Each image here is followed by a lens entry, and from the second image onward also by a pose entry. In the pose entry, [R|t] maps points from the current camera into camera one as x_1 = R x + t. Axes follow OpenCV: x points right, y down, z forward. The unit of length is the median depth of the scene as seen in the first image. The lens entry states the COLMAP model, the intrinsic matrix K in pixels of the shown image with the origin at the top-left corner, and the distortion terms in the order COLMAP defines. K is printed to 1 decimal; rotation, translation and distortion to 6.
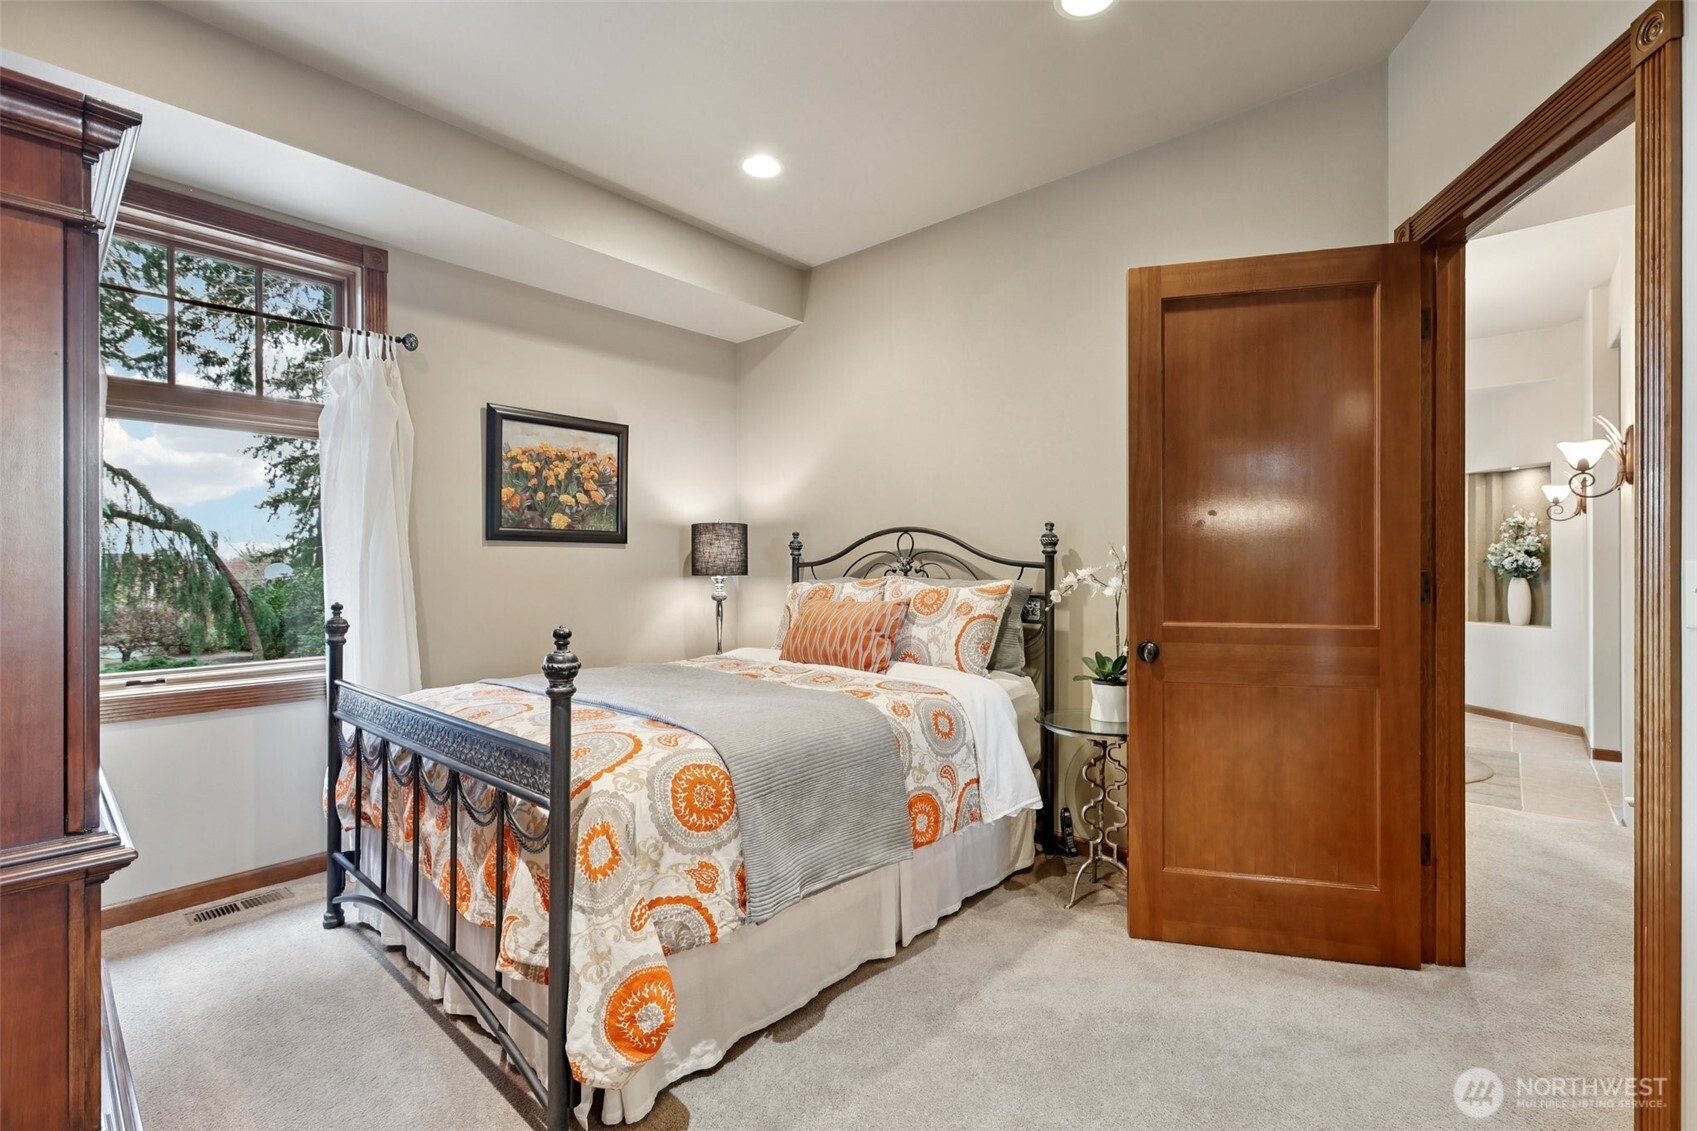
lens RADIAL K [[744.3, 0, 838.1], [0, 744.3, 567.2], [0, 0, 1]] dist [0.002274, -0.000201]
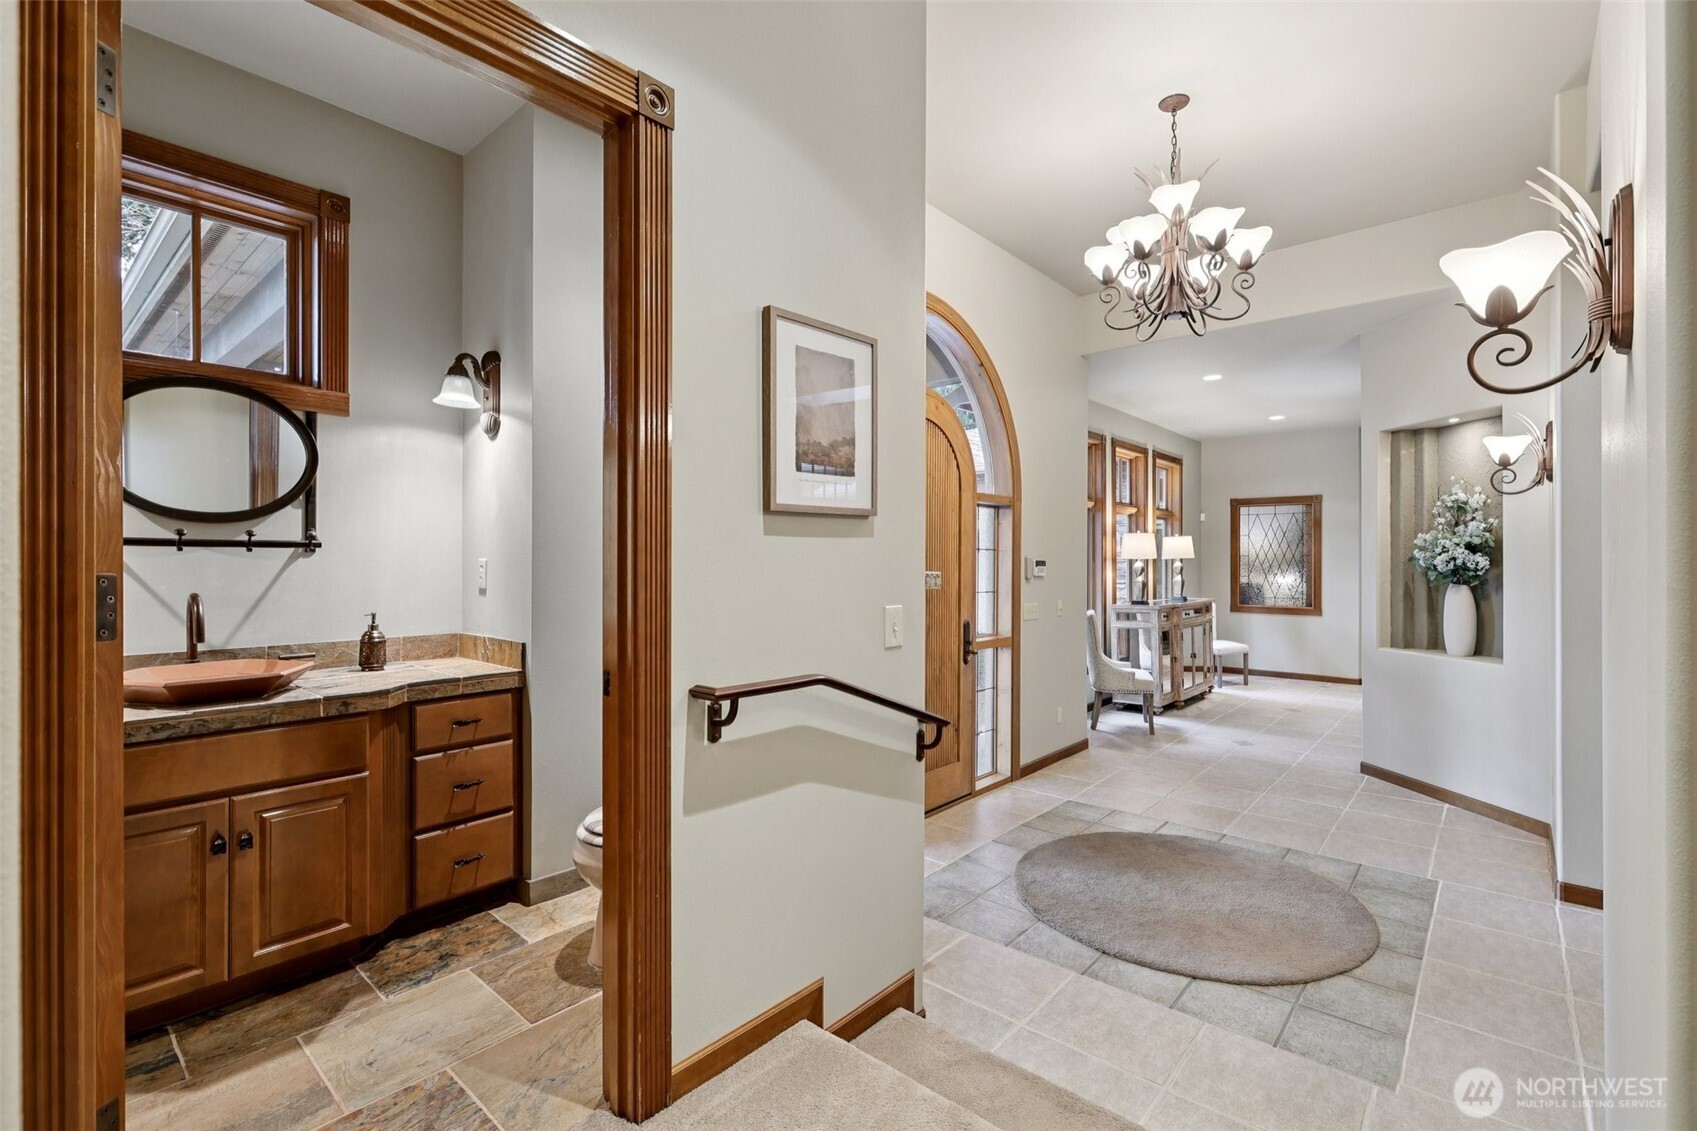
lens RADIAL K [[744.3, 0, 860.2], [0, 744.3, 561.8], [0, 0, 1]] dist [0.002274, -0.000201]
pose [[0.999844, 0.005930, 0.016640, 0.375099], [-0.005822, 0.999962, -0.006556, 0.001249], [-0.016678, 0.006458, 0.999840, 0.350871]]
